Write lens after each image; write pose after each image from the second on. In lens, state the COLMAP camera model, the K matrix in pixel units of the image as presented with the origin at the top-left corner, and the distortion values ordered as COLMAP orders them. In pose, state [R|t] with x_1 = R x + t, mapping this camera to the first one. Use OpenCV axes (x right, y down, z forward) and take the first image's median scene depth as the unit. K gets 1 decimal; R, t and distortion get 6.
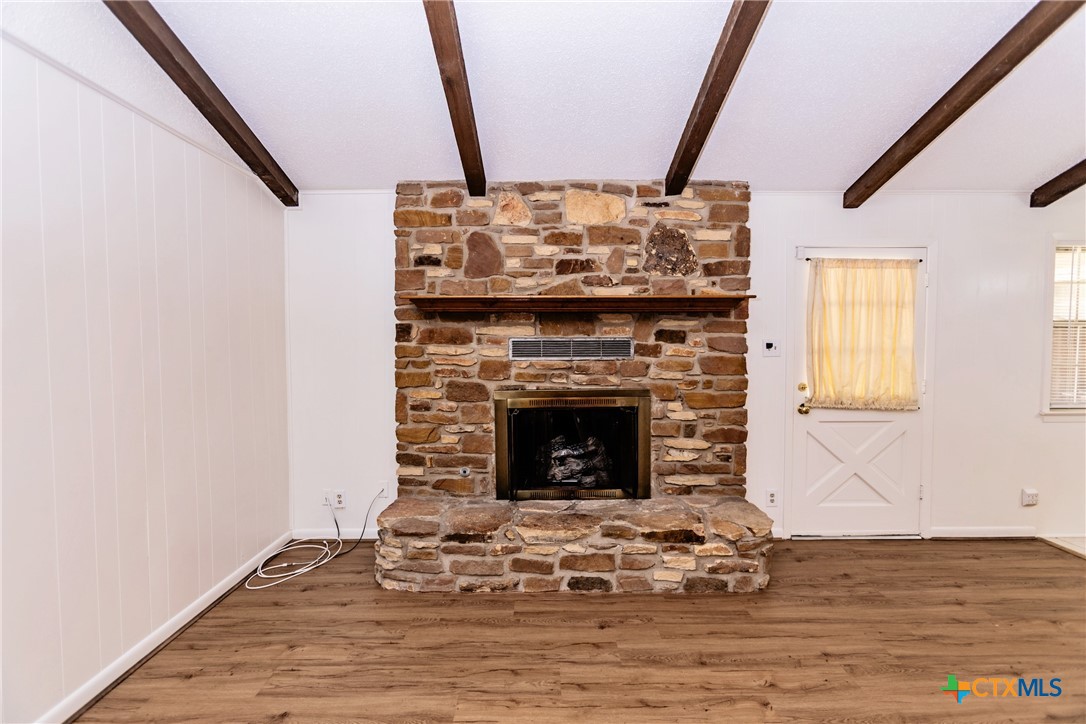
lens RADIAL K [[486.3, 0, 548.0], [0, 486.3, 360.6], [0, 0, 1]] dist [-0.006992, 0.005007]
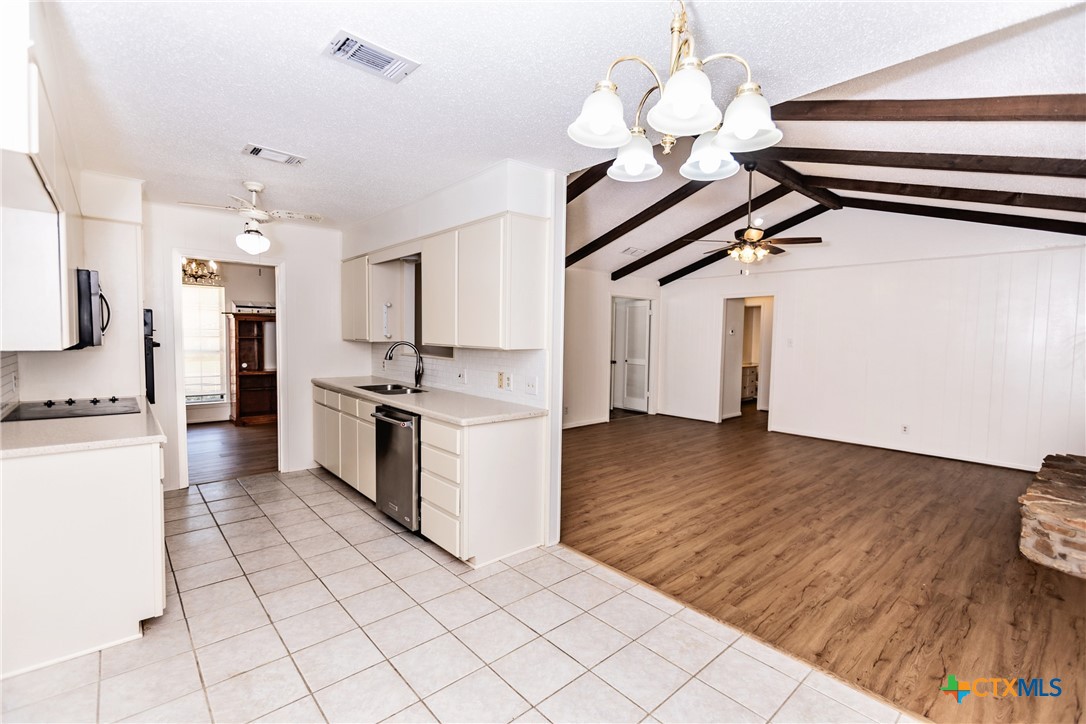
lens RADIAL K [[486.3, 0, 545.8], [0, 486.3, 361.8], [0, 0, 1]] dist [-0.006992, 0.005007]
pose [[-0.743546, 0.024058, -0.668252, 1.712223], [-0.055542, 0.993677, 0.097574, -0.031301], [0.666374, 0.109667, -0.737509, 0.869786]]
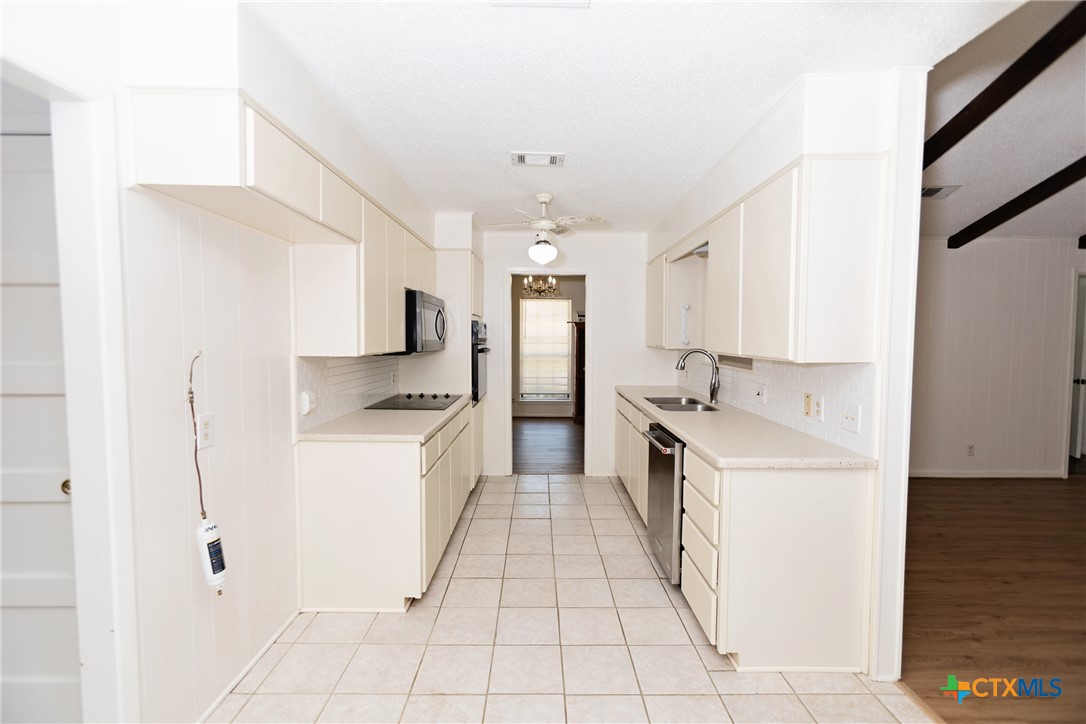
lens RADIAL K [[486.3, 0, 538.3], [0, 486.3, 360.5], [0, 0, 1]] dist [-0.006992, 0.005007]
pose [[-0.999989, -0.002685, -0.003859, 1.494011], [-0.003087, 0.994133, 0.108118, -0.028093], [0.003546, 0.108129, -0.994131, 0.755083]]
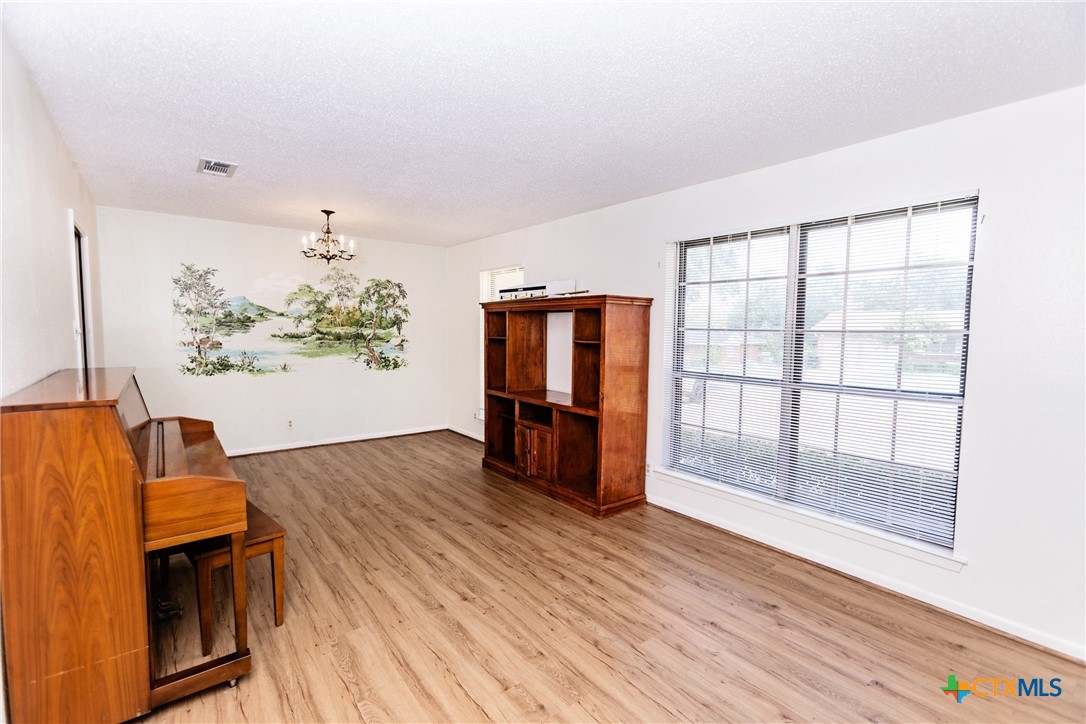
lens RADIAL K [[486.3, 0, 540.8], [0, 486.3, 365.7], [0, 0, 1]] dist [-0.006992, 0.005007]
pose [[-0.615250, -0.068811, 0.785323, 0.096533], [0.035289, 0.992781, 0.114636, 0.067525], [-0.787542, 0.098244, -0.608380, -0.825154]]
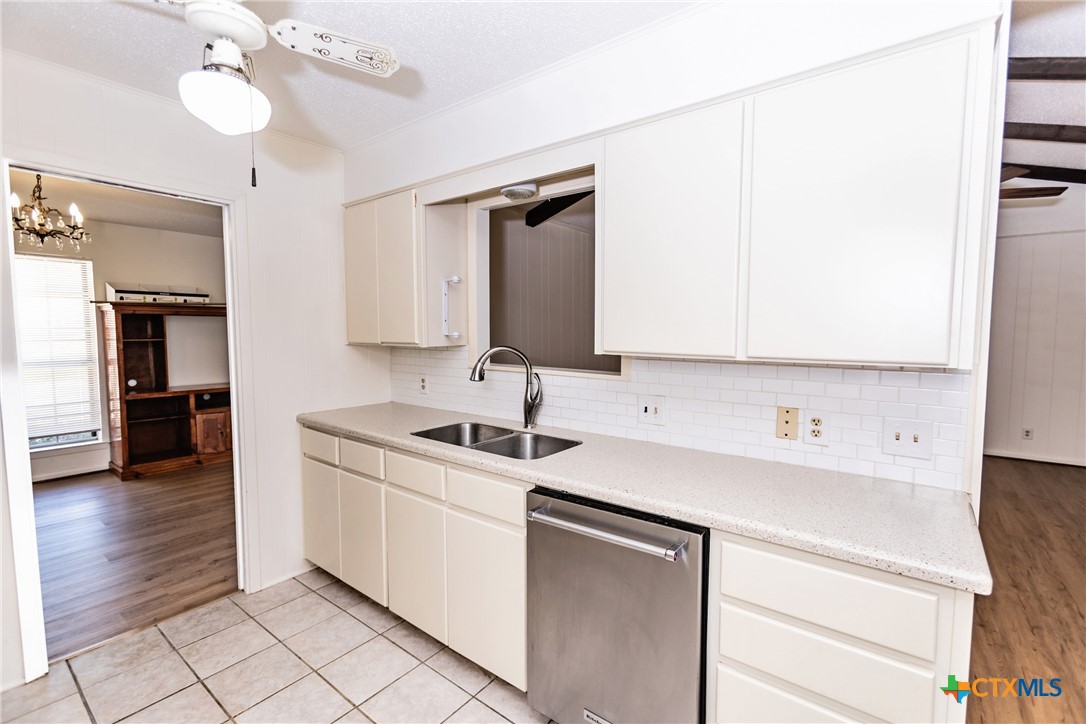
lens RADIAL K [[486.3, 0, 543.3], [0, 486.3, 360.0], [0, 0, 1]] dist [-0.006992, 0.005007]
pose [[-0.609283, 0.051313, -0.791291, 1.645881], [-0.046346, 0.993894, 0.100138, 0.010030], [0.791597, 0.097685, -0.603184, 0.135441]]
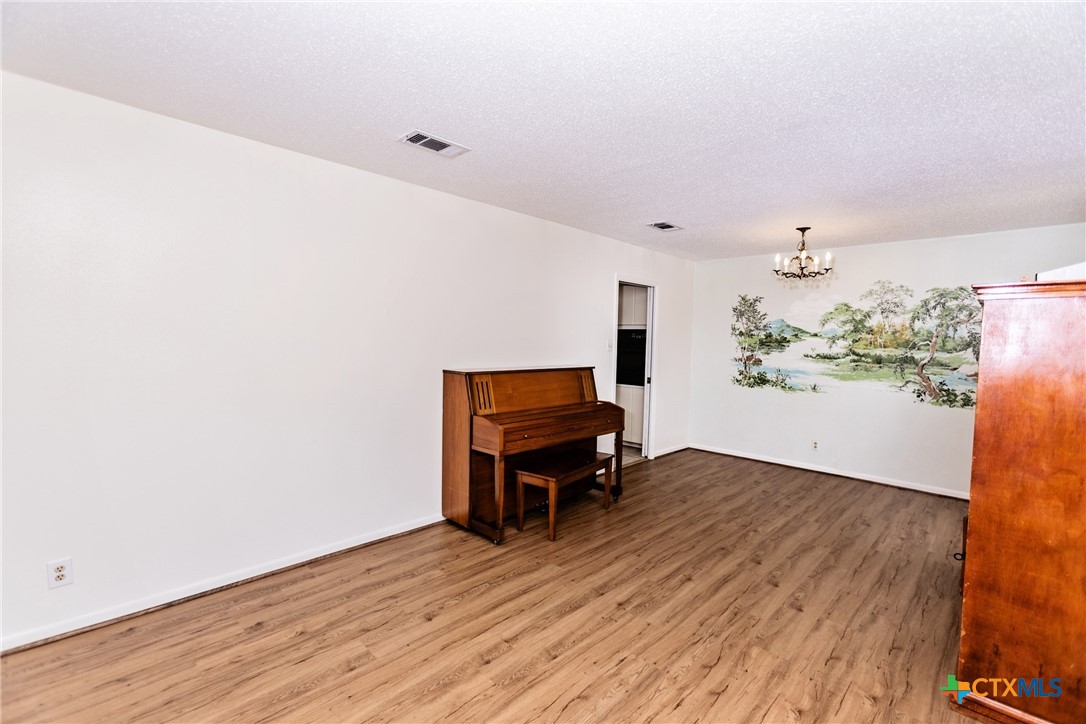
lens RADIAL K [[486.3, 0, 543.4], [0, 486.3, 370.2], [0, 0, 1]] dist [-0.006992, 0.005007]
pose [[0.699530, -0.030747, 0.713941, 0.106676], [0.020644, 0.999526, 0.022818, 0.120040], [-0.714305, -0.001223, 0.699834, -1.715261]]
